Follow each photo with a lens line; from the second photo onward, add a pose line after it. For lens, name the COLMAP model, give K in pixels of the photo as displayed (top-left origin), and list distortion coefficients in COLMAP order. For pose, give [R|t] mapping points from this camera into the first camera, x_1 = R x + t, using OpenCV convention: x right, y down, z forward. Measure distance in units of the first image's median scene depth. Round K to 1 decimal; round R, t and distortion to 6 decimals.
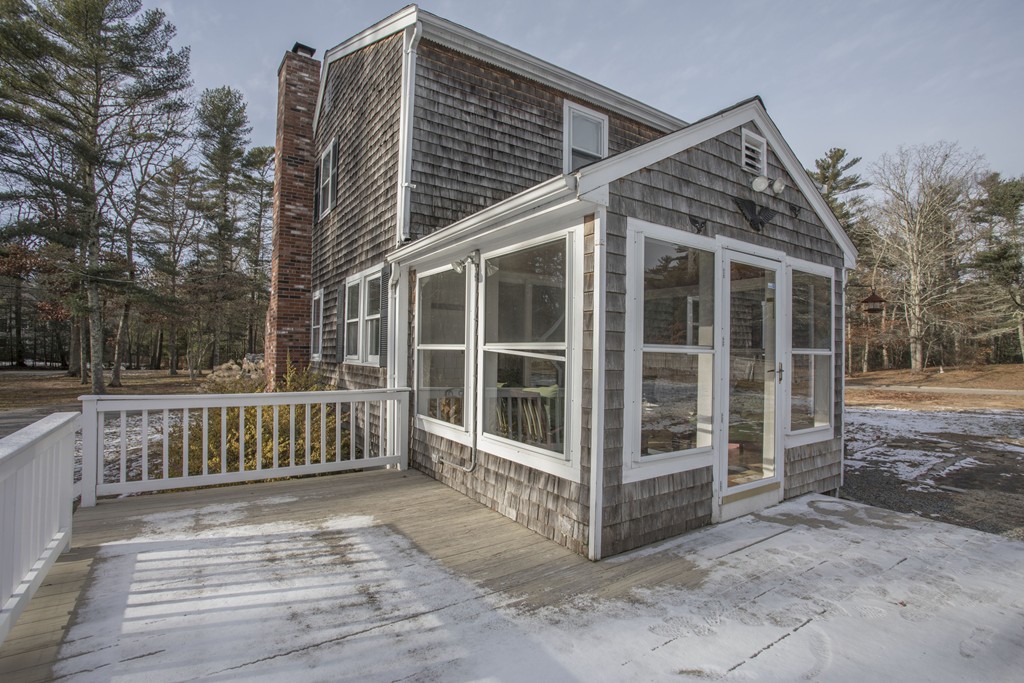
lens RADIAL K [[495.7, 0, 509.5], [0, 495.7, 344.4], [0, 0, 1]] dist [-0.047138, 0.013936]
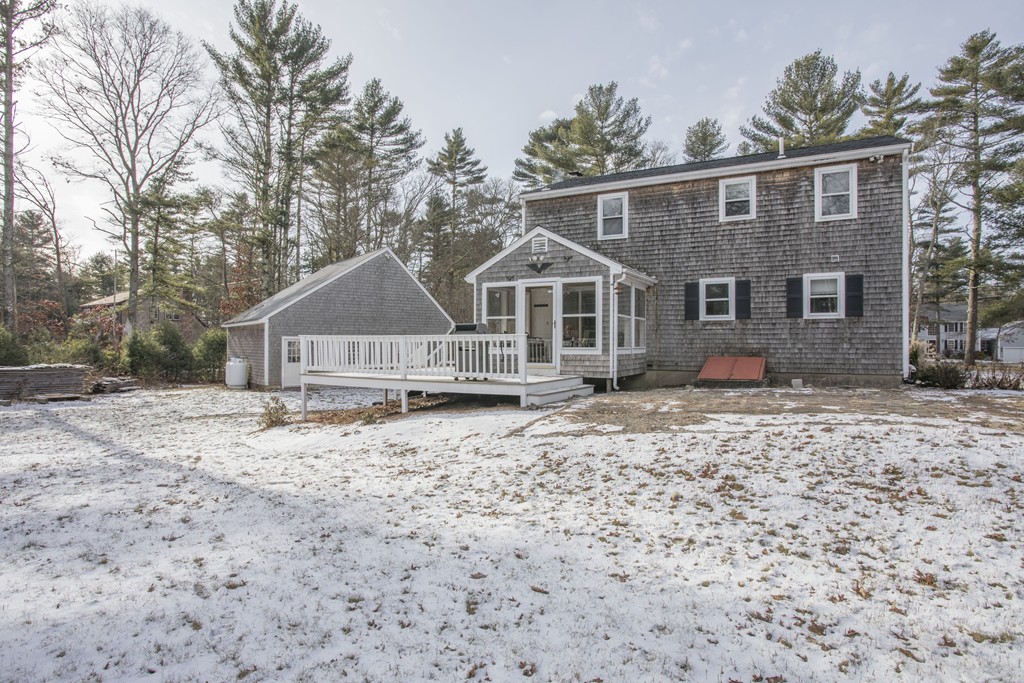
lens RADIAL K [[552.8, 0, 511.4], [0, 552.8, 342.6], [0, 0, 1]] dist [-0.026938, 0.005773]
pose [[0.480951, -0.015692, -0.876607, 1.960027], [0.016986, 0.999819, -0.008578, 0.114979], [0.876583, -0.010764, 0.481131, -0.409291]]
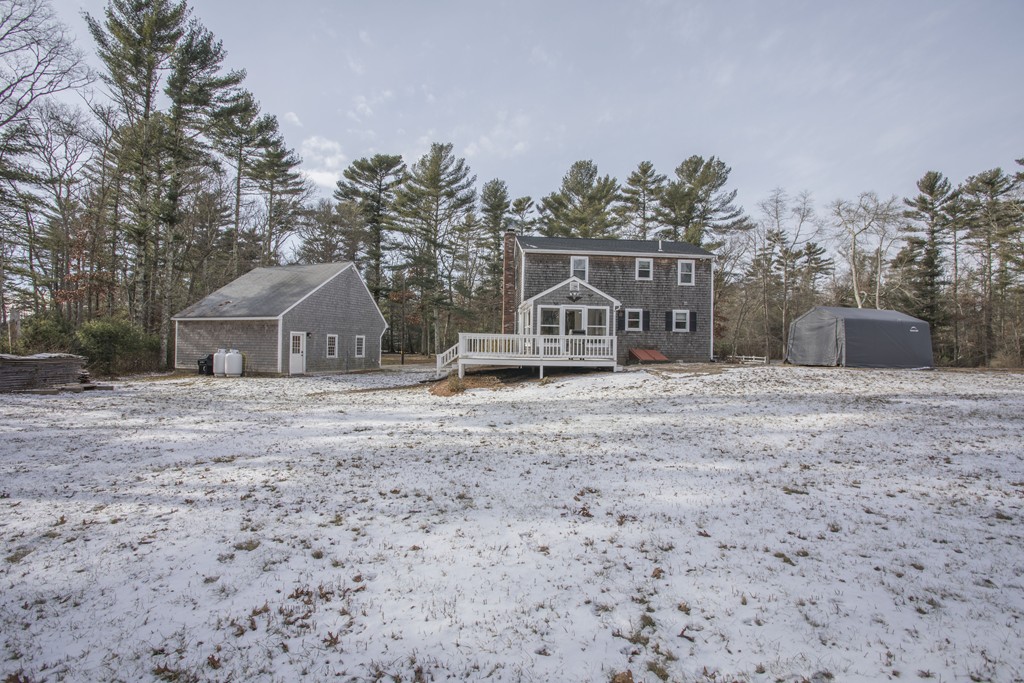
lens RADIAL K [[495.7, 0, 512.8], [0, 495.7, 343.4], [0, 0, 1]] dist [-0.047138, 0.013936]
pose [[0.872533, -0.002582, -0.488548, 1.498329], [0.003037, 0.999995, 0.000140, 0.115314], [0.488545, -0.001606, 0.872537, -2.306608]]
